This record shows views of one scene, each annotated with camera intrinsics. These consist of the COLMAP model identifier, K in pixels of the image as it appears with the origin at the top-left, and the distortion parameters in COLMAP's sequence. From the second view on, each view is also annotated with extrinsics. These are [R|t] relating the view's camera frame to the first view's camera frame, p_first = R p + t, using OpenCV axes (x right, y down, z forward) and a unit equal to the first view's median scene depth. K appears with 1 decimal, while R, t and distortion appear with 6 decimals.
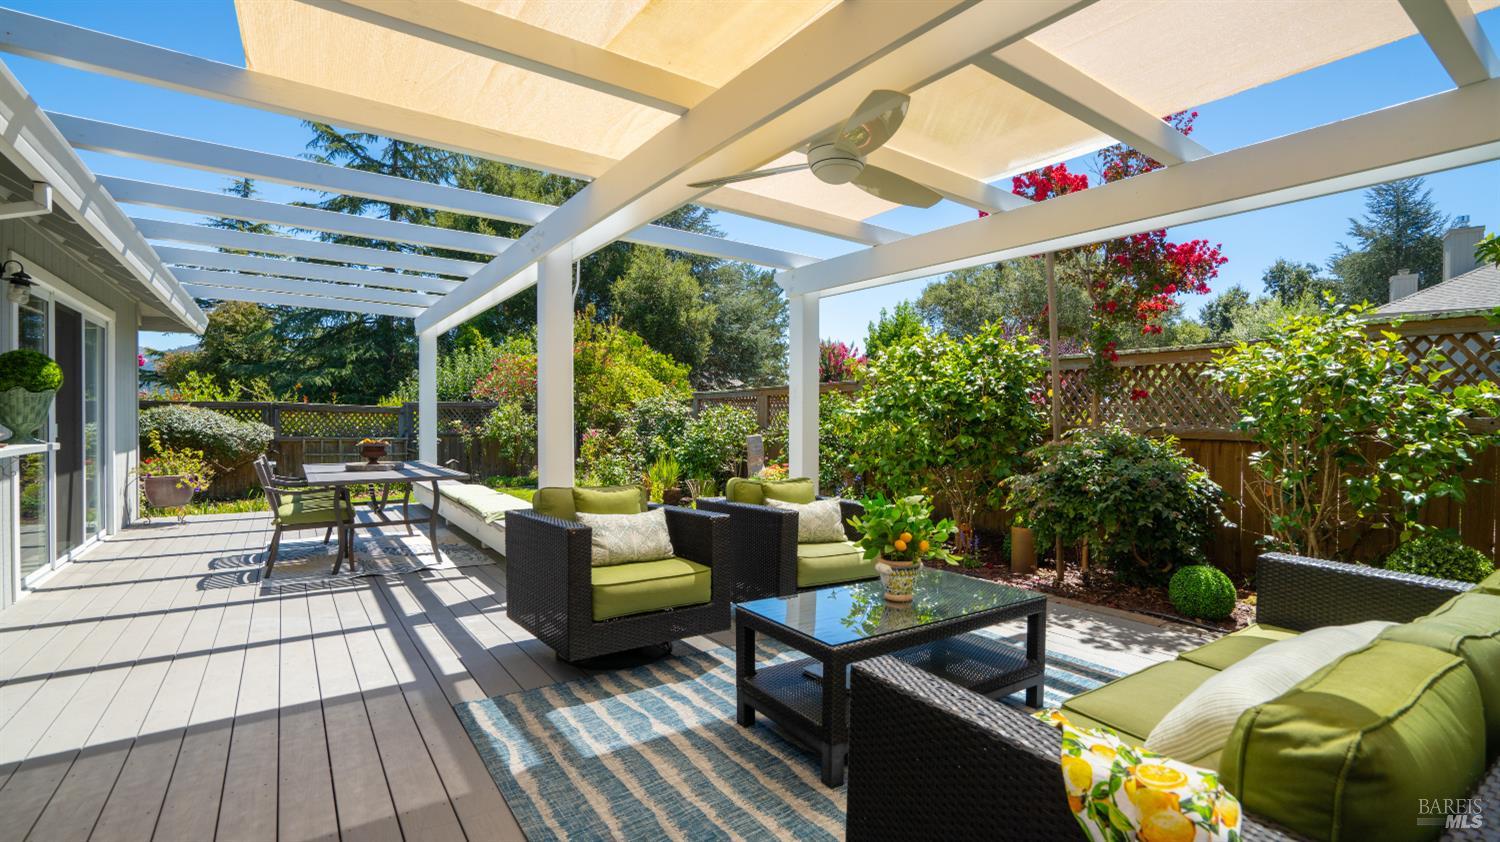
lens RADIAL K [[684.6, 0, 750.0], [0, 684.6, 421.0], [0, 0, 1]] dist [-0.068660, 0.000081]
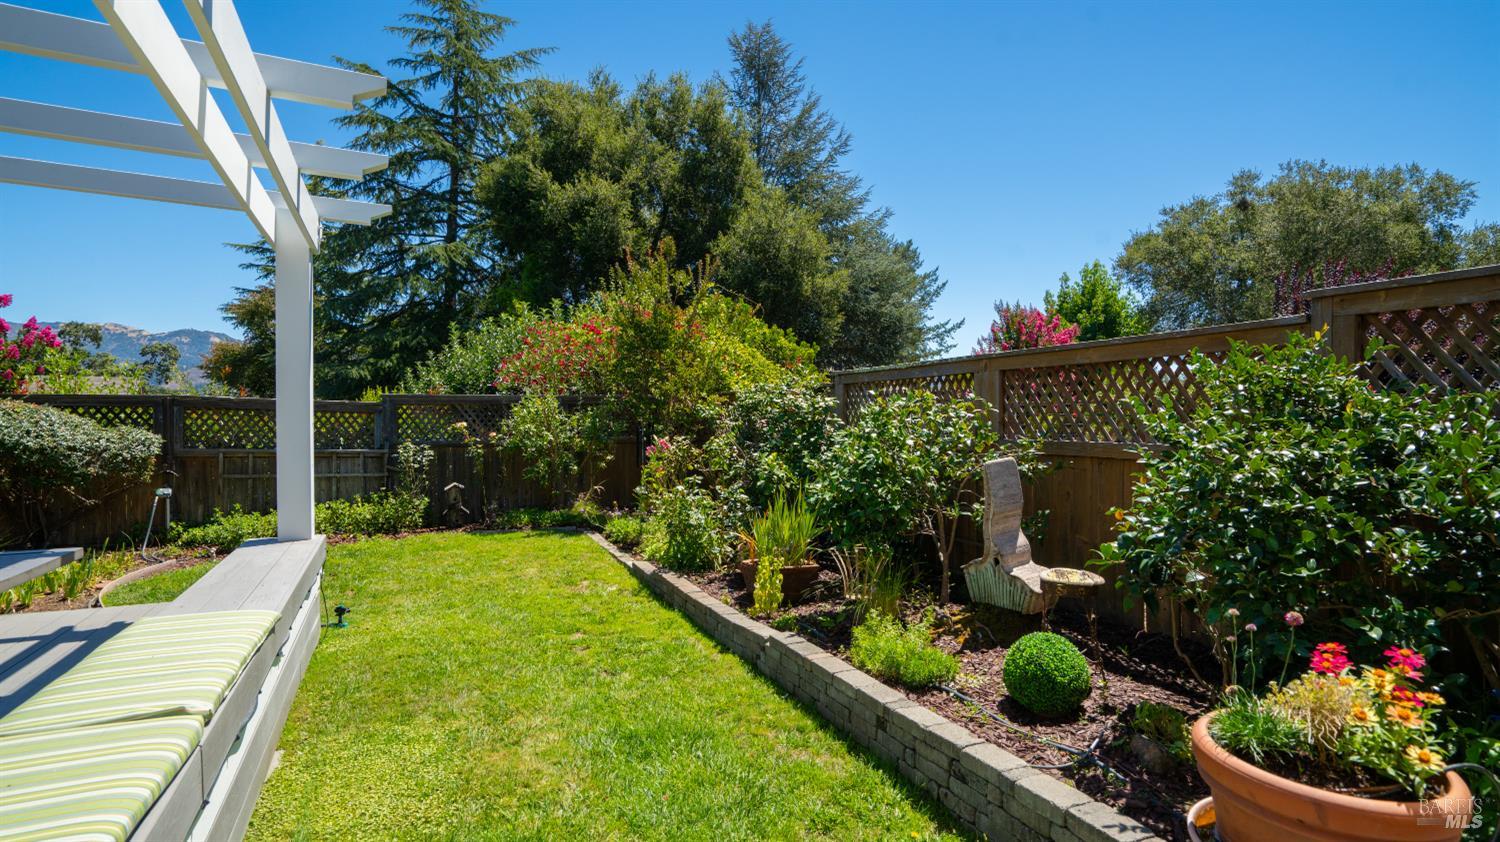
lens RADIAL K [[763.3, 0, 743.9], [0, 763.3, 418.2], [0, 0, 1]] dist [-0.048132, 0.024540]
pose [[0.984906, -0.004395, -0.173037, -0.039452], [0.003821, 0.999986, -0.003649, -0.001568], [0.173051, 0.002932, 0.984909, 0.303750]]
